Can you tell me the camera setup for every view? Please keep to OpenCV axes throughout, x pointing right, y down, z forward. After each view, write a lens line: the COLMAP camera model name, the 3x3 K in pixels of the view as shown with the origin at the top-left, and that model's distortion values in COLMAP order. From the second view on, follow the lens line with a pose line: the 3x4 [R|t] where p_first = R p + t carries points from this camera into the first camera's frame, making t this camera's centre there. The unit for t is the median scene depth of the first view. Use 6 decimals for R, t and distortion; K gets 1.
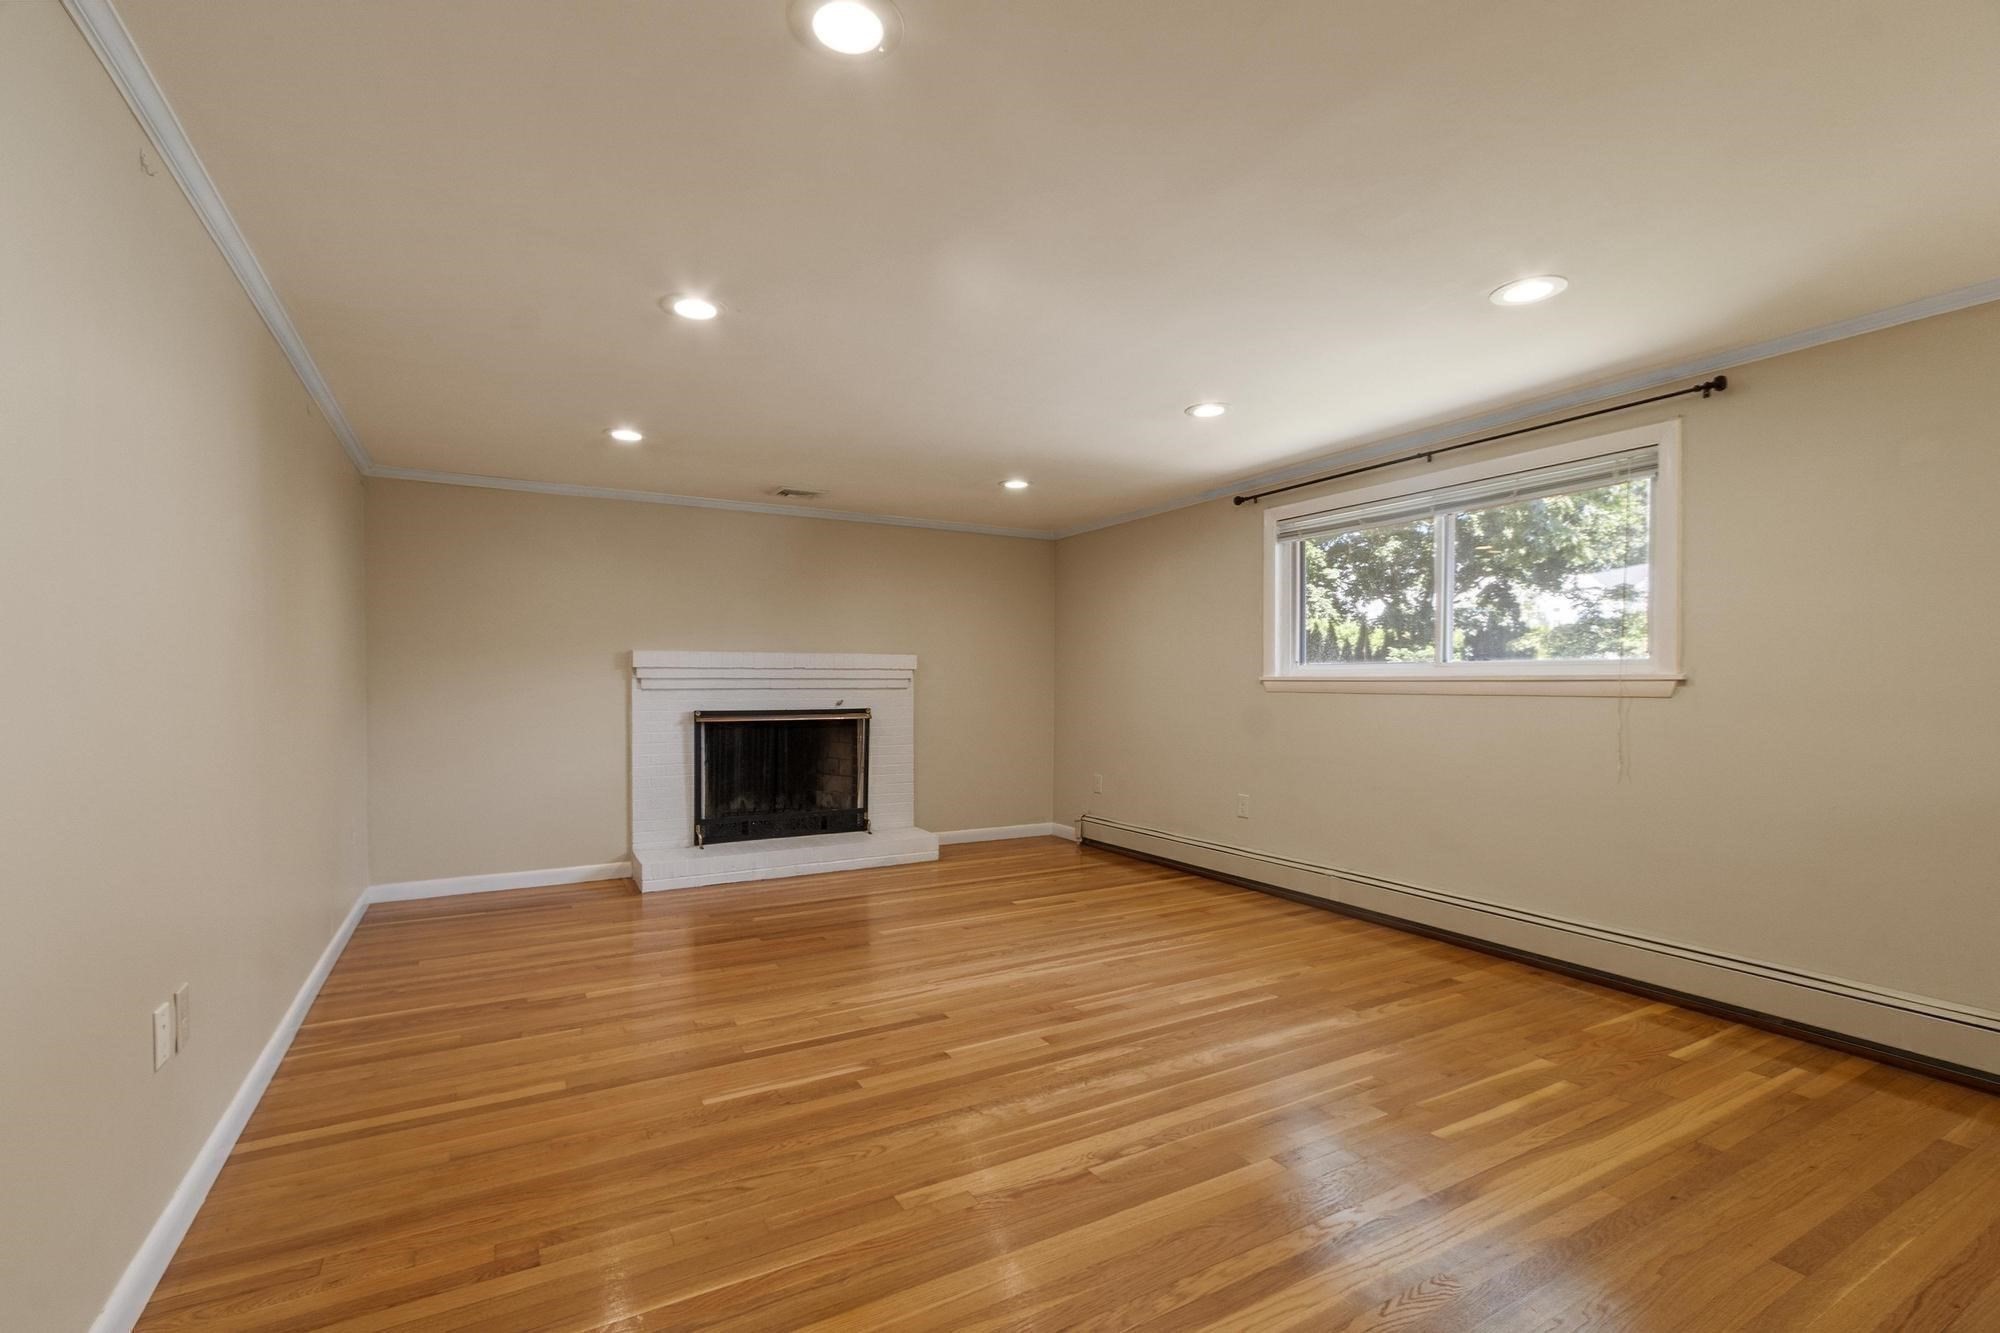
lens RADIAL K [[876.7, 0, 985.9], [0, 876.7, 677.5], [0, 0, 1]] dist [0.002279, 0.001949]
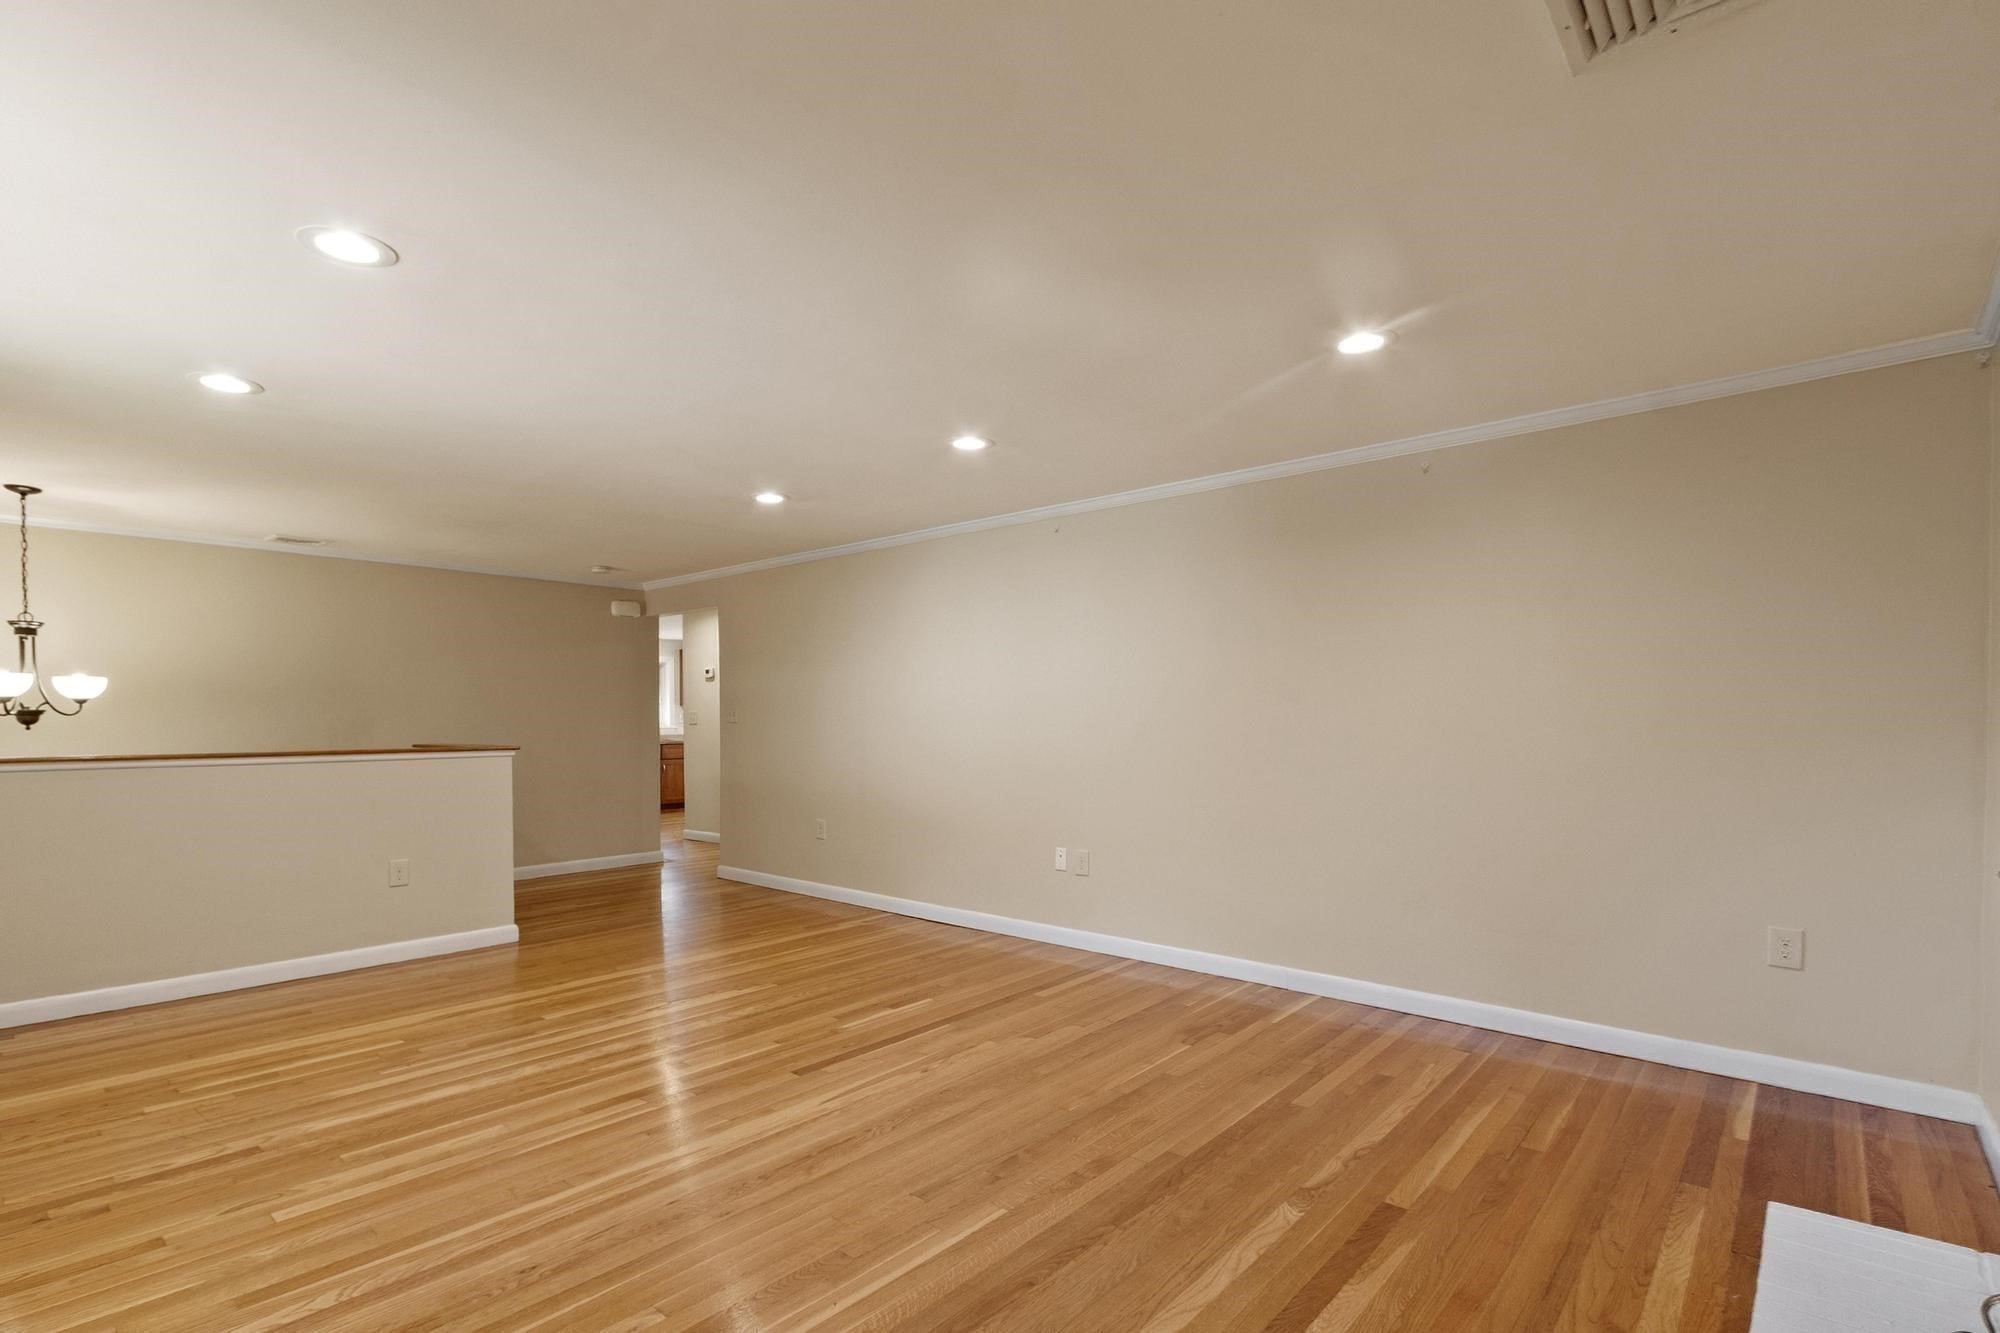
lens RADIAL K [[958.5, 0, 1041.6], [0, 958.5, 723.3], [0, 0, 1]] dist [-0.000208, 0.000645]
pose [[-0.929296, 0.007636, -0.369256, 0.066976], [0.007987, 0.999968, 0.000580, 0.004263], [0.369249, -0.002411, -0.929327, 1.604668]]
